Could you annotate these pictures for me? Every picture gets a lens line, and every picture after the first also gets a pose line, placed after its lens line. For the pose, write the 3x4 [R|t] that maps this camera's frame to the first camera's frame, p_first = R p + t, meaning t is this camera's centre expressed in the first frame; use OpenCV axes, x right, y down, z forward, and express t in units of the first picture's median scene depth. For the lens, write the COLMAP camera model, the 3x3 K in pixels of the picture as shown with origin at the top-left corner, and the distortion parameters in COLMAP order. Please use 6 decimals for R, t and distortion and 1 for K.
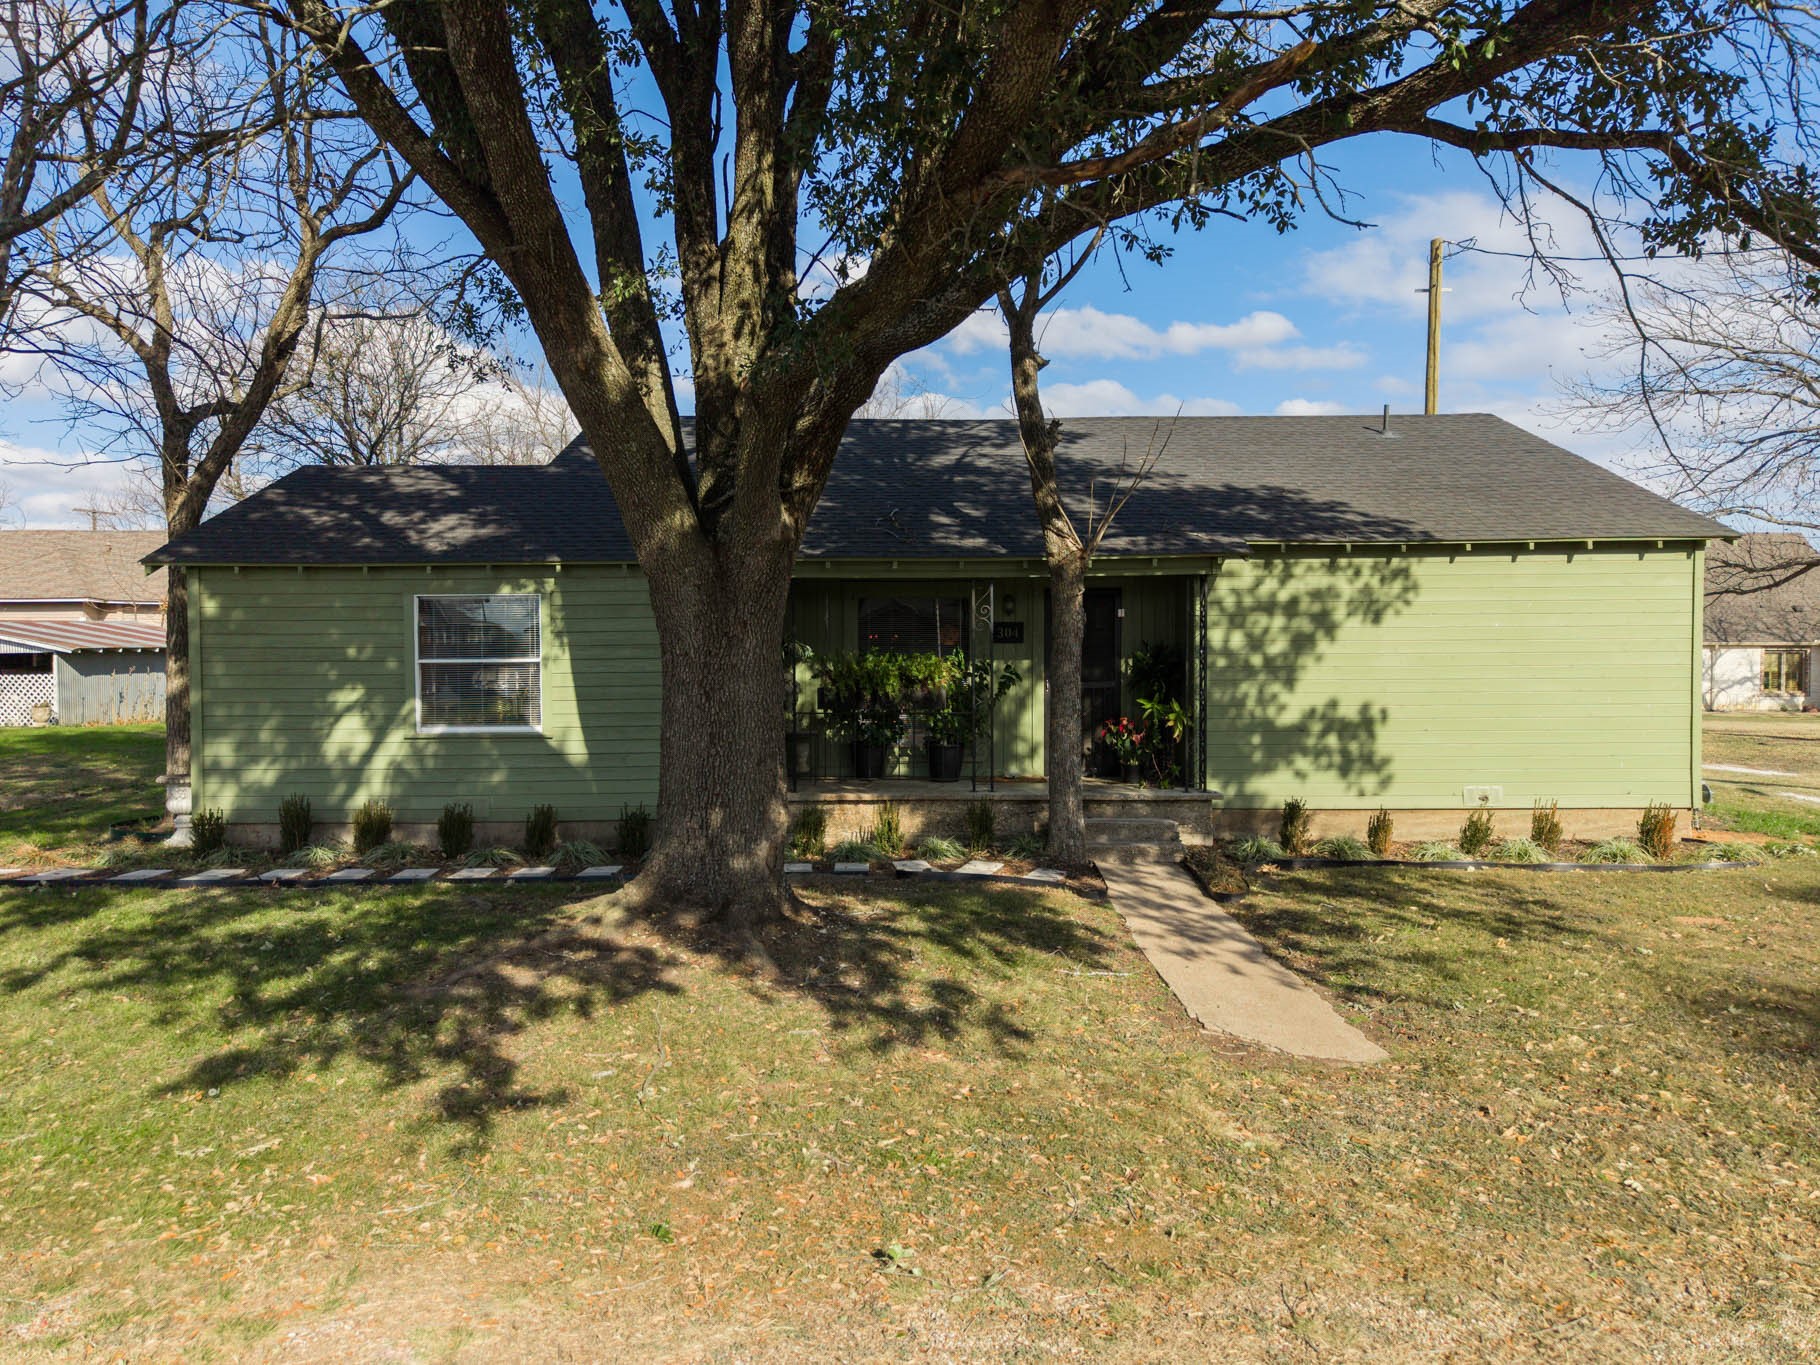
lens RADIAL K [[1259.6, 0, 910.0], [0, 1259.6, 682.5], [0, 0, 1]] dist [-0.002272, -0.002305]
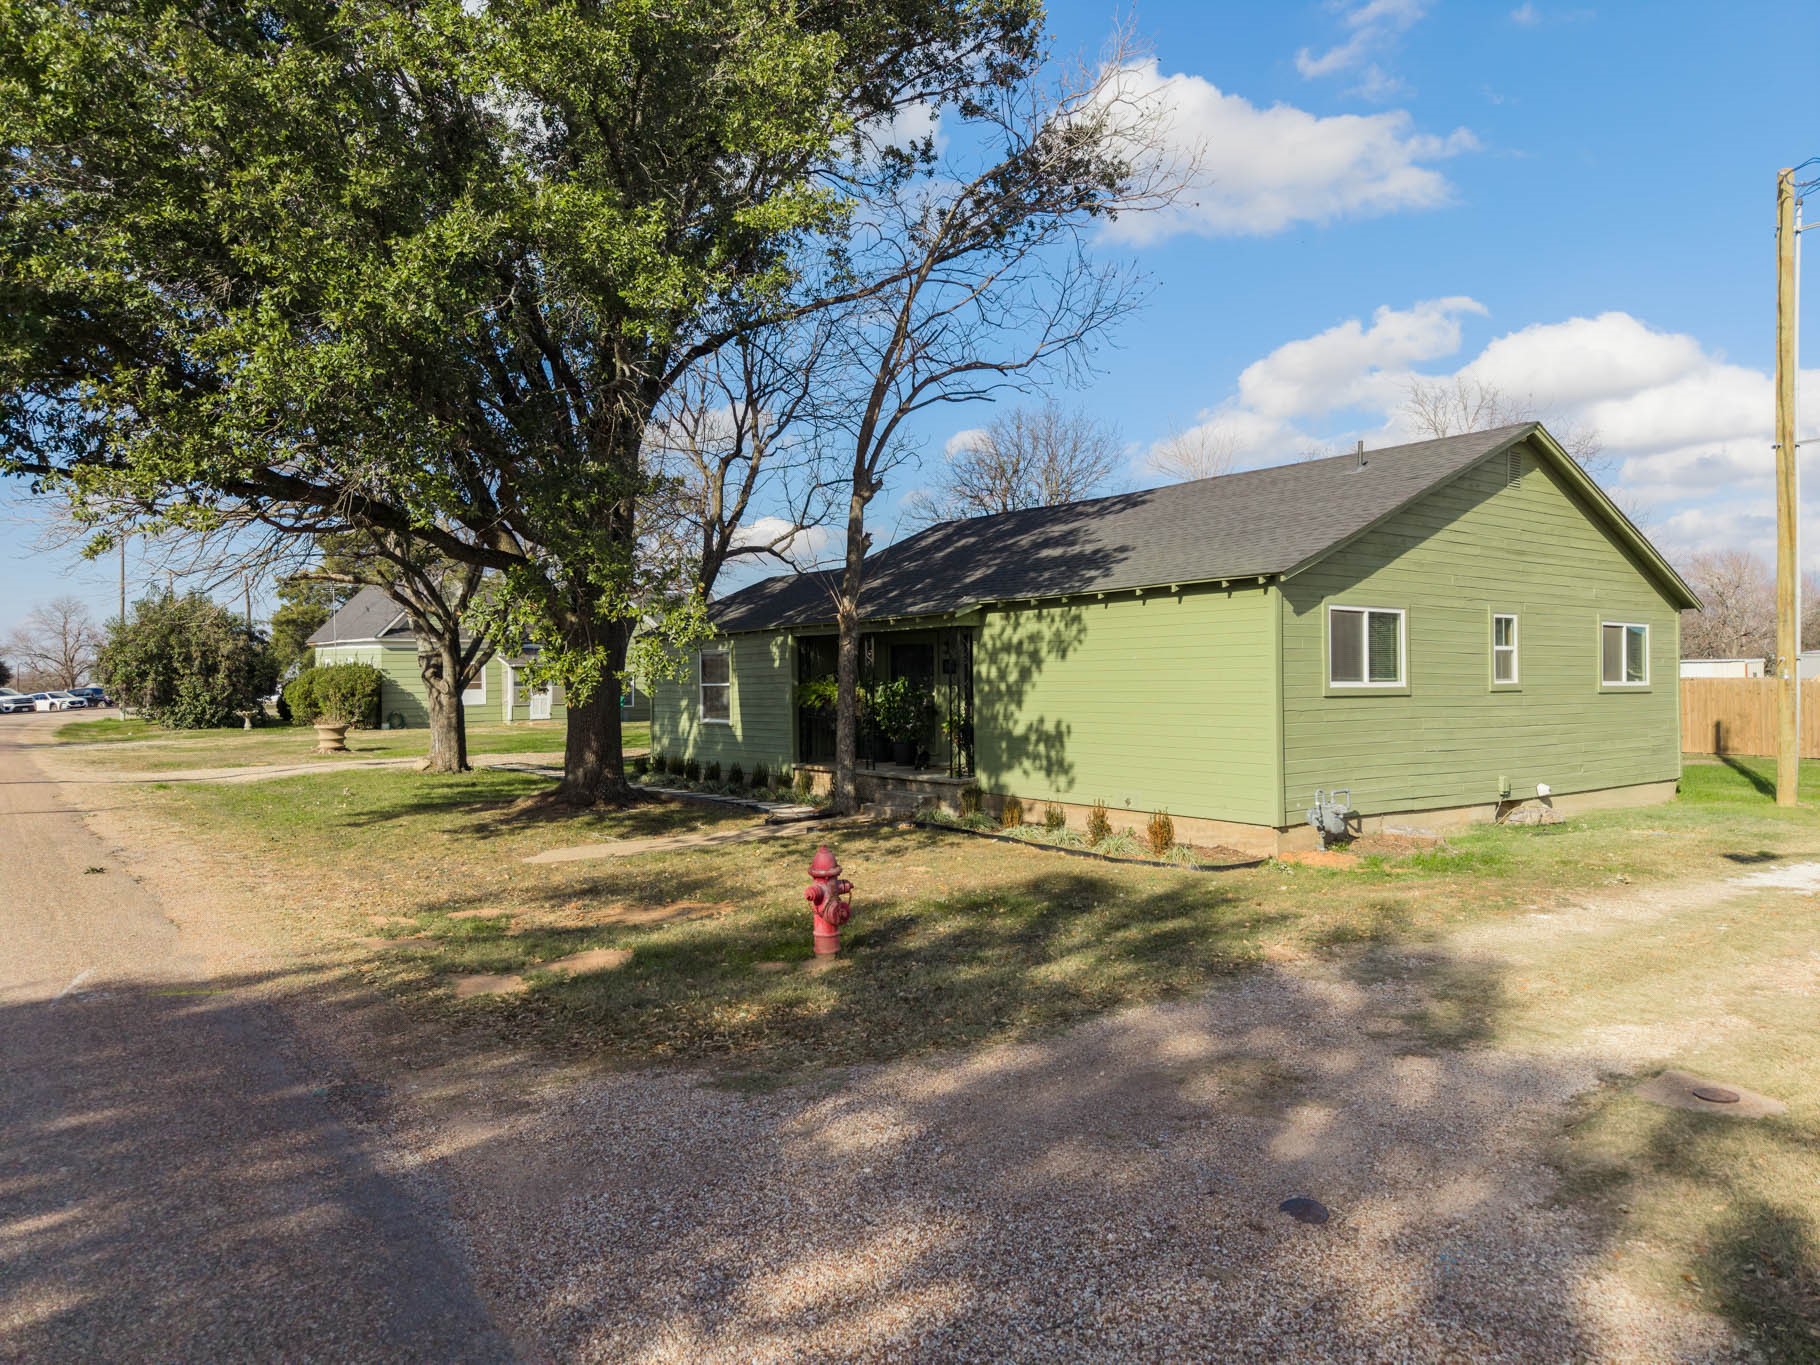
lens RADIAL K [[1259.6, 0, 910.0], [0, 1259.6, 682.5], [0, 0, 1]] dist [-0.002272, -0.002305]
pose [[0.584450, 0.001458, -0.811429, 1.325789], [-0.009962, 0.999936, -0.005379, -0.014084], [0.811369, 0.011228, 0.584427, 0.119896]]
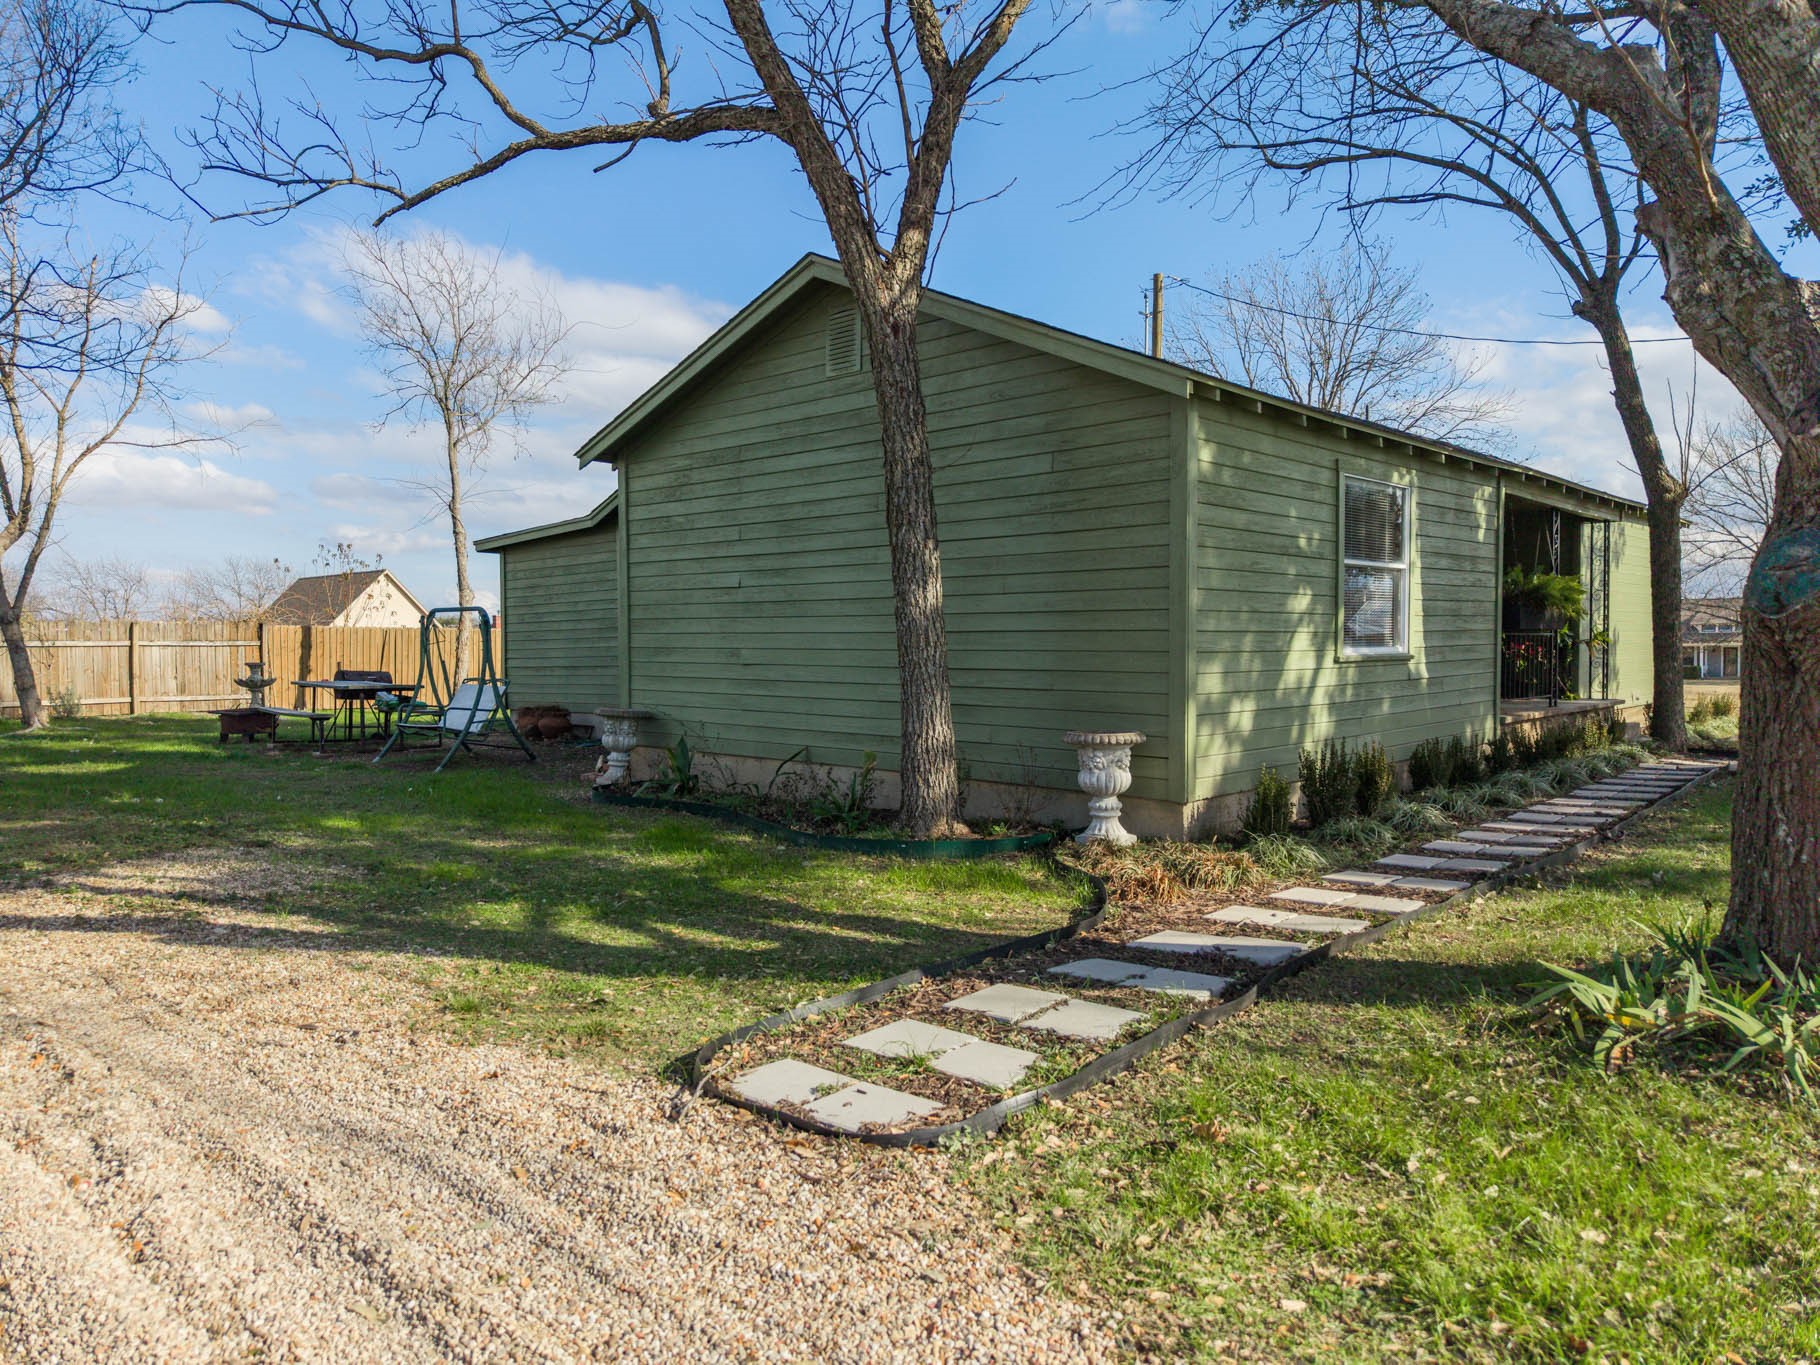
lens RADIAL K [[1237.7, 0, 880.0], [0, 1237.7, 674.5], [0, 0, 1]] dist [-0.018135, 0.030459]
pose [[0.697667, -0.015431, 0.716256, -1.081142], [0.003699, 0.999832, 0.017937, 0.036345], [-0.716413, -0.009864, 0.697607, 0.651729]]
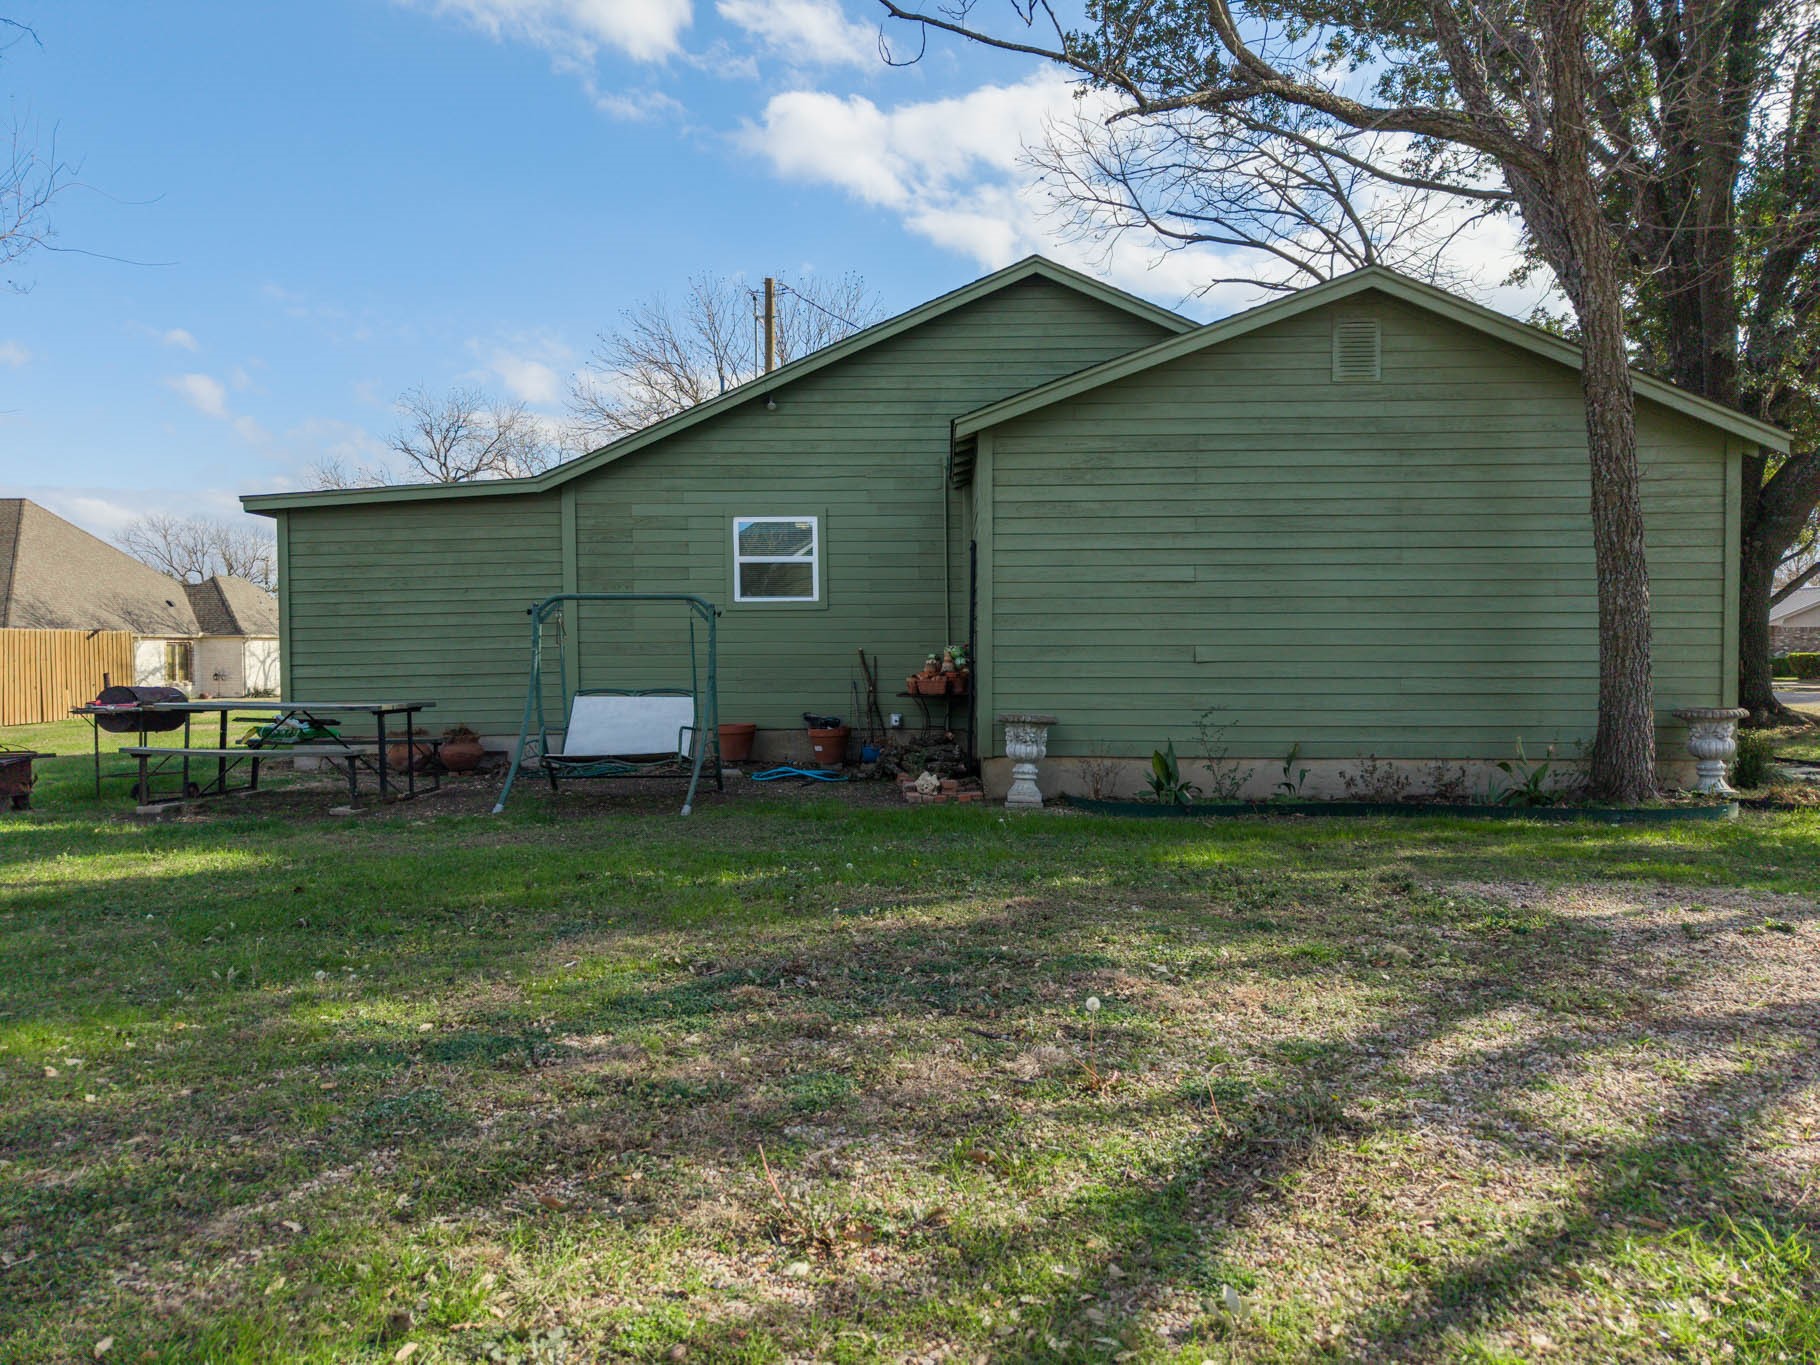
lens RADIAL K [[1232.7, 0, 909.8], [0, 1232.7, 642.1], [0, 0, 1]] dist [0.003512, 0.000354]
pose [[0.072294, 0.001781, 0.997382, -1.360639], [0.011799, 0.999927, -0.002641, 0.031267], [-0.997314, 0.011959, 0.072268, 1.434811]]
